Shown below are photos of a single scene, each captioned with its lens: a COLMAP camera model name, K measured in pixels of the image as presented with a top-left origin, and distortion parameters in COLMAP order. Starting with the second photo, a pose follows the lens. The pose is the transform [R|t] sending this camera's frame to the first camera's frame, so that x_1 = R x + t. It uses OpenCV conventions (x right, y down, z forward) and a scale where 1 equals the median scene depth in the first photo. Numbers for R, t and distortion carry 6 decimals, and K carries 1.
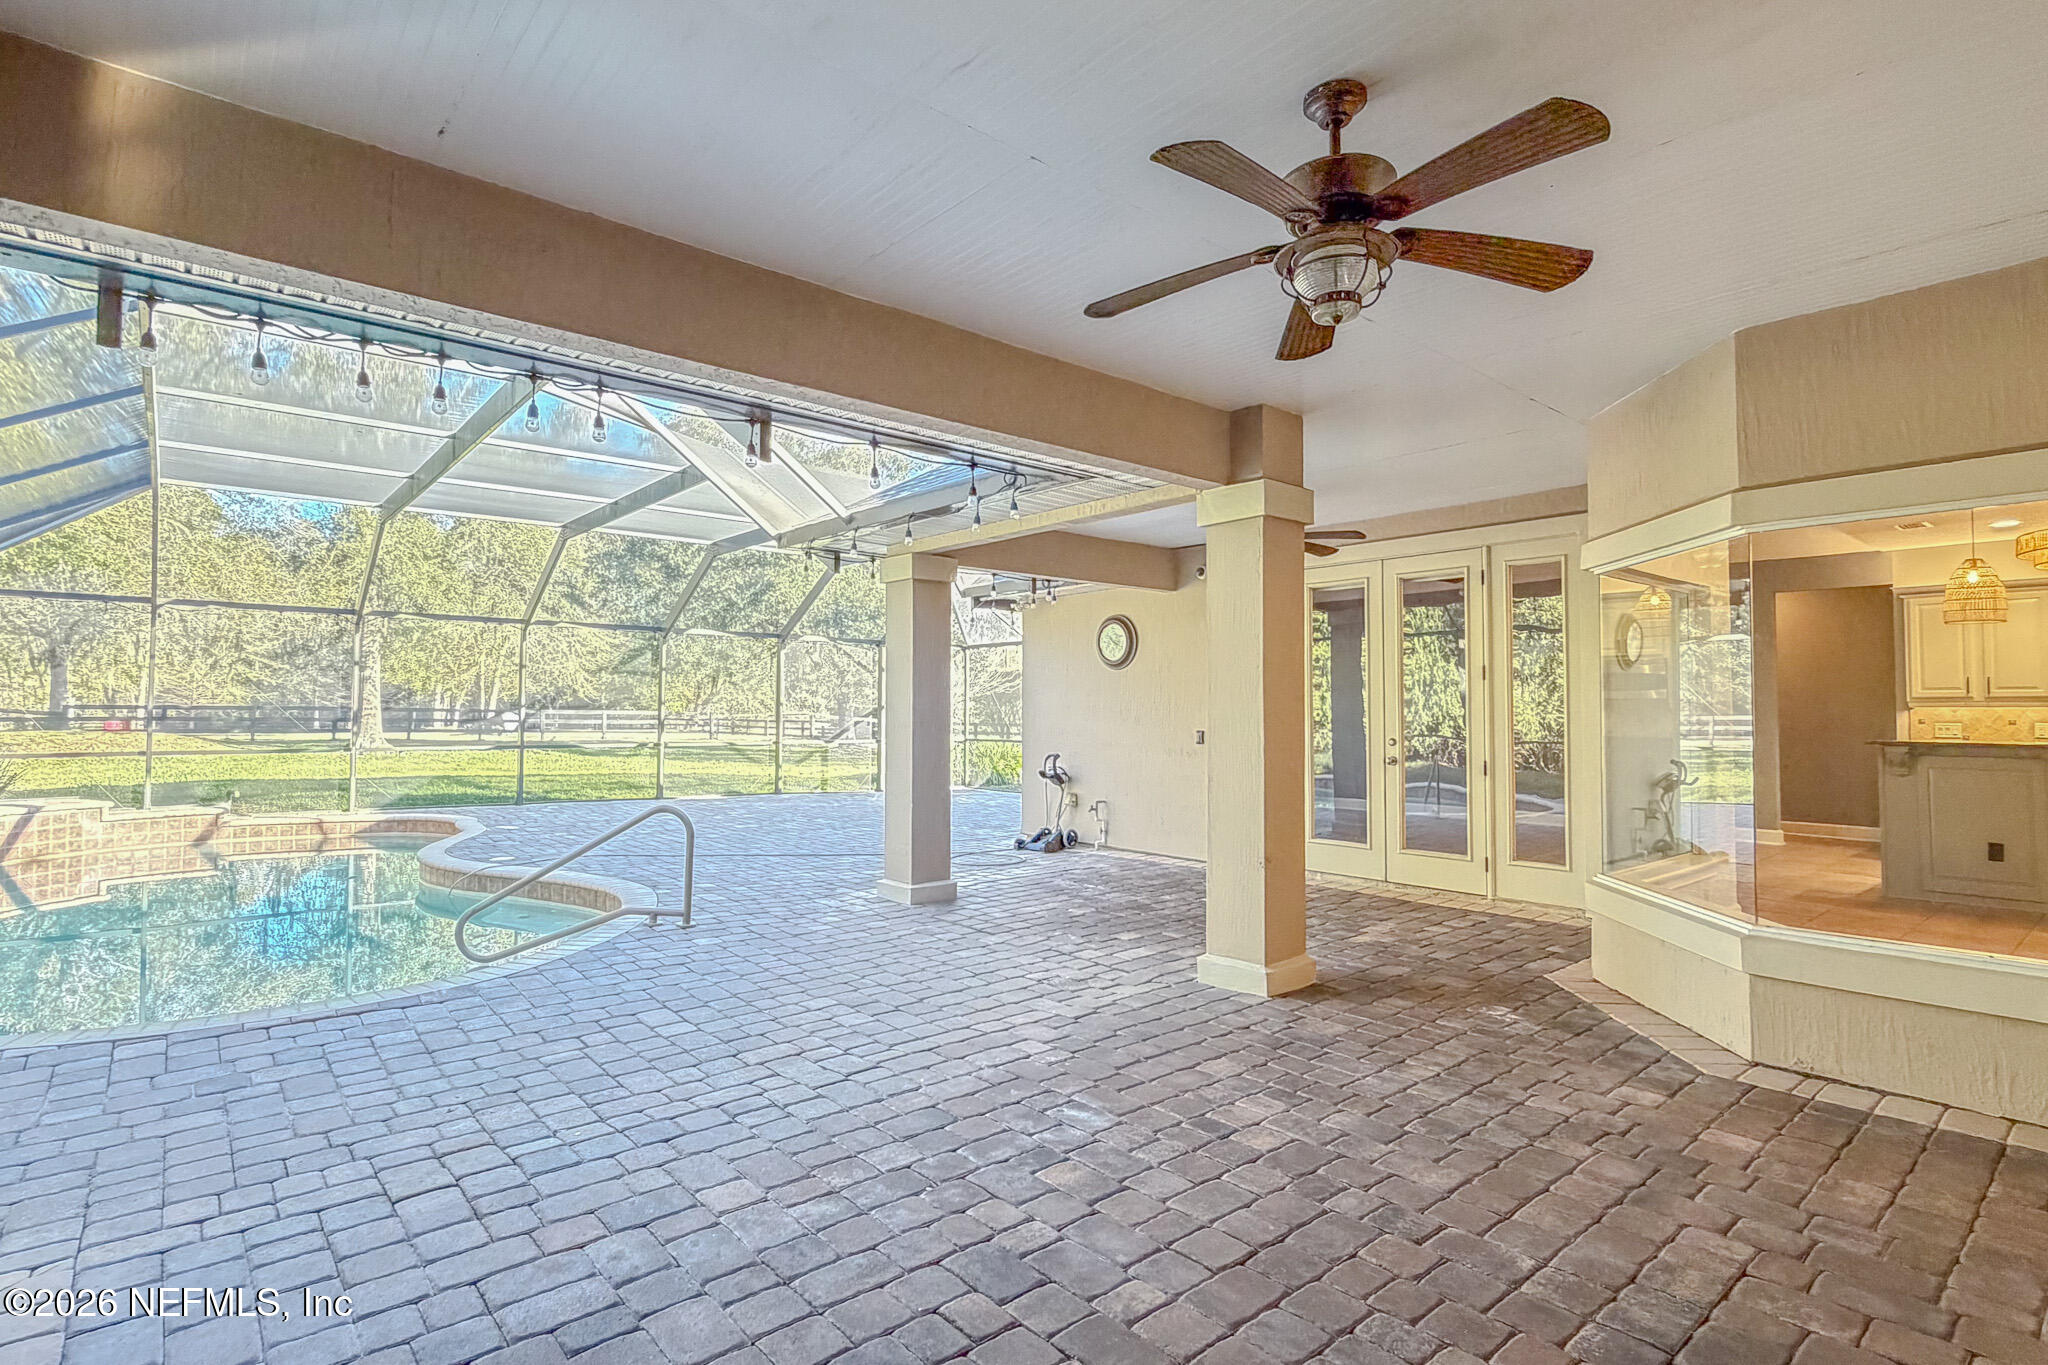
lens RADIAL K [[997.2, 0, 1002.7], [0, 997.2, 687.9], [0, 0, 1]] dist [-0.003797, 0.000683]
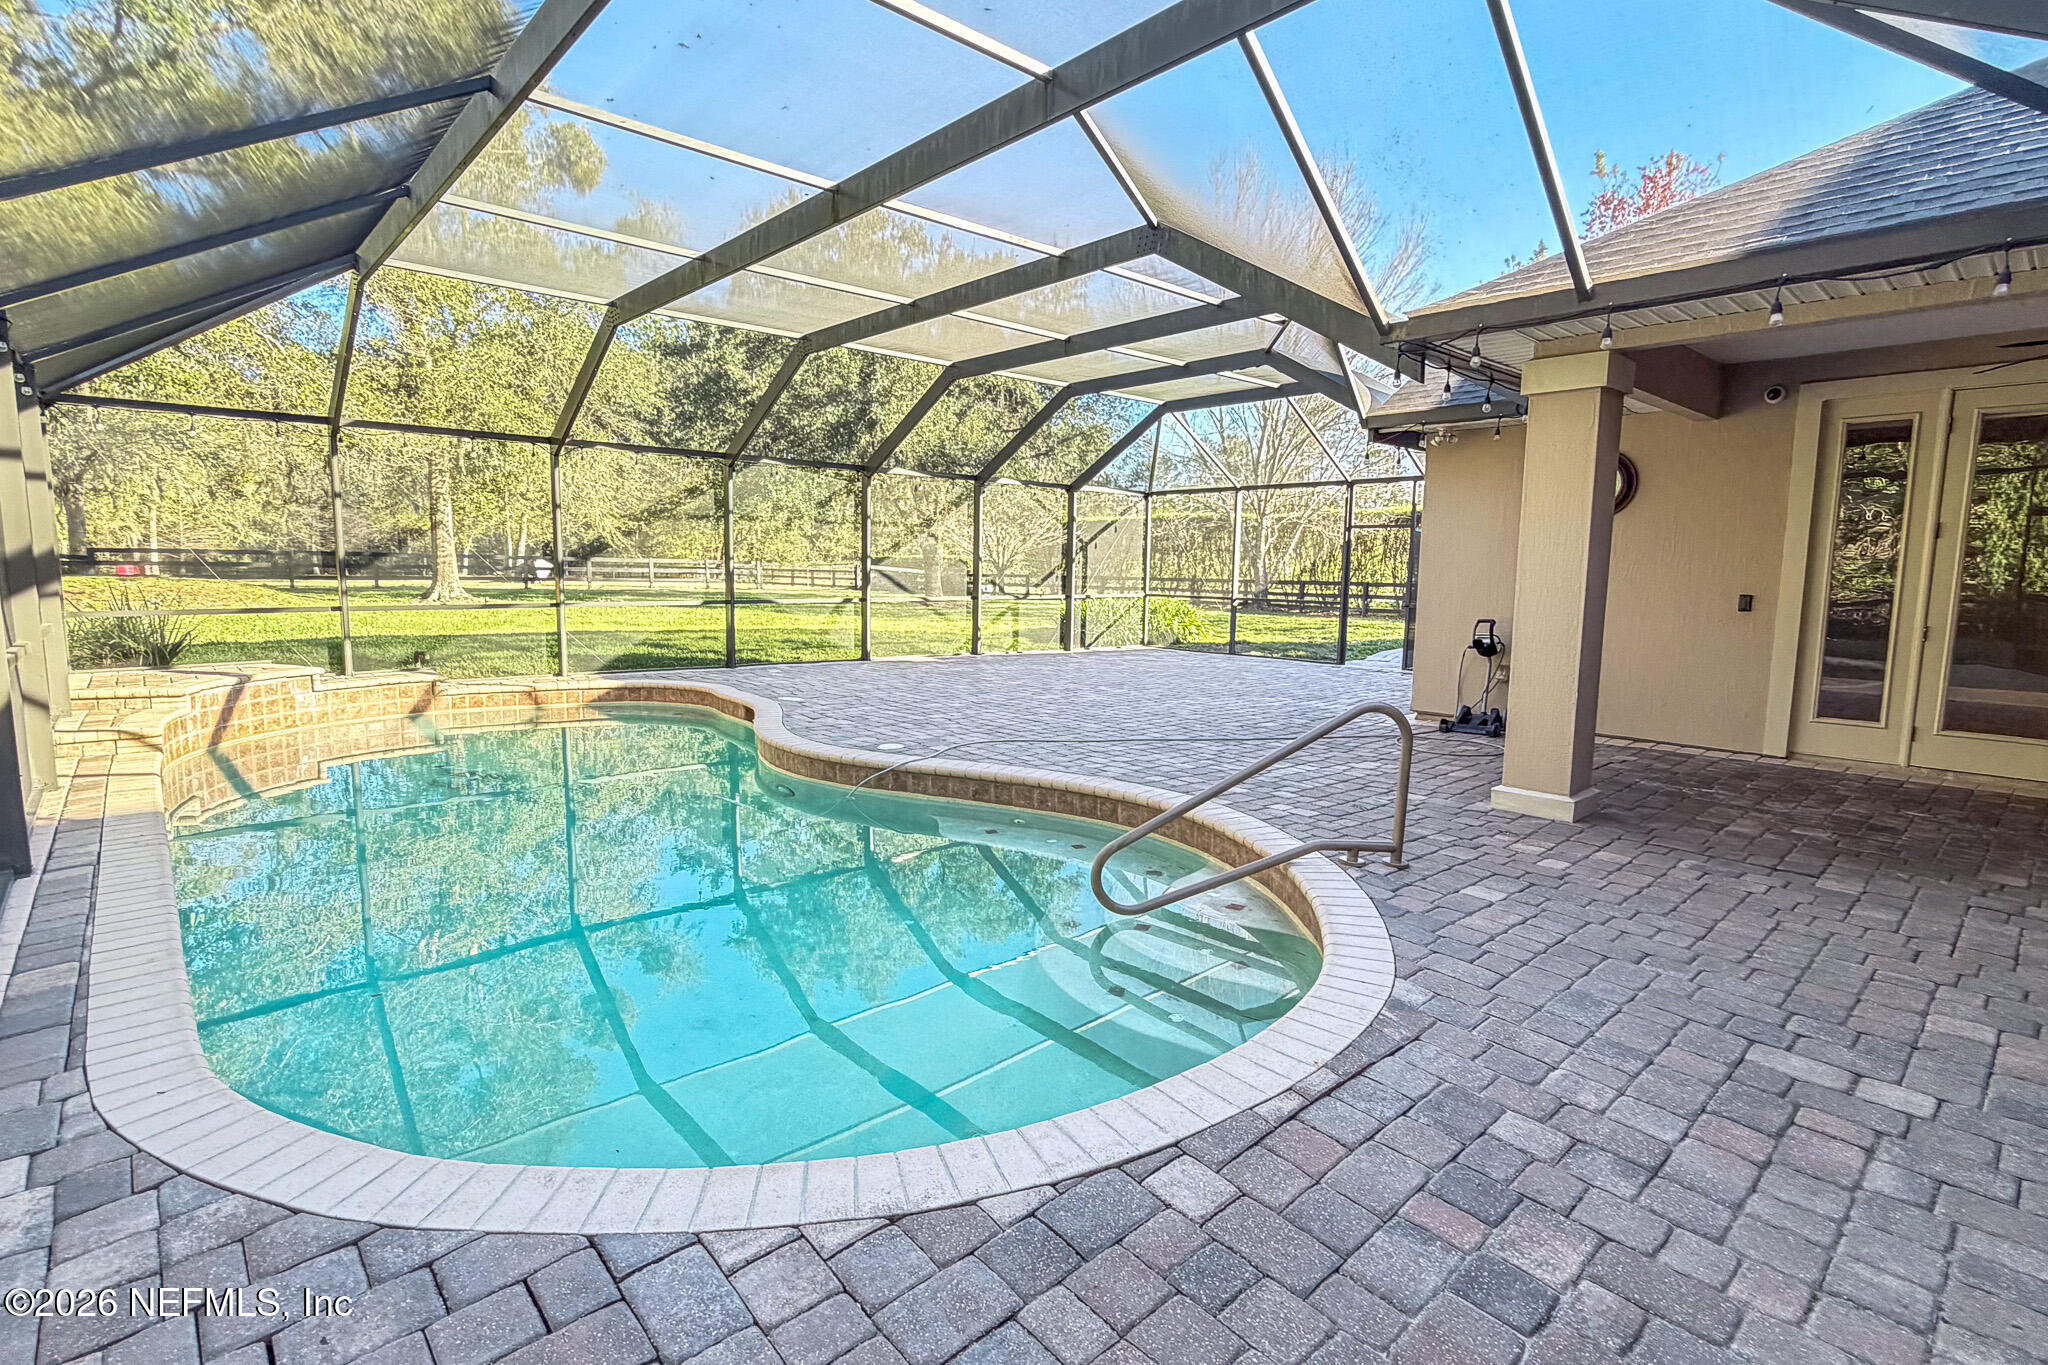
lens RADIAL K [[947.4, 0, 971.3], [0, 947.4, 674.8], [0, 0, 1]] dist [-0.012639, -0.000072]
pose [[0.999282, 0.006220, 0.037369, -0.441114], [-0.011405, 0.990059, 0.140189, 0.005961], [-0.036125, -0.140515, 0.989419, 0.237389]]
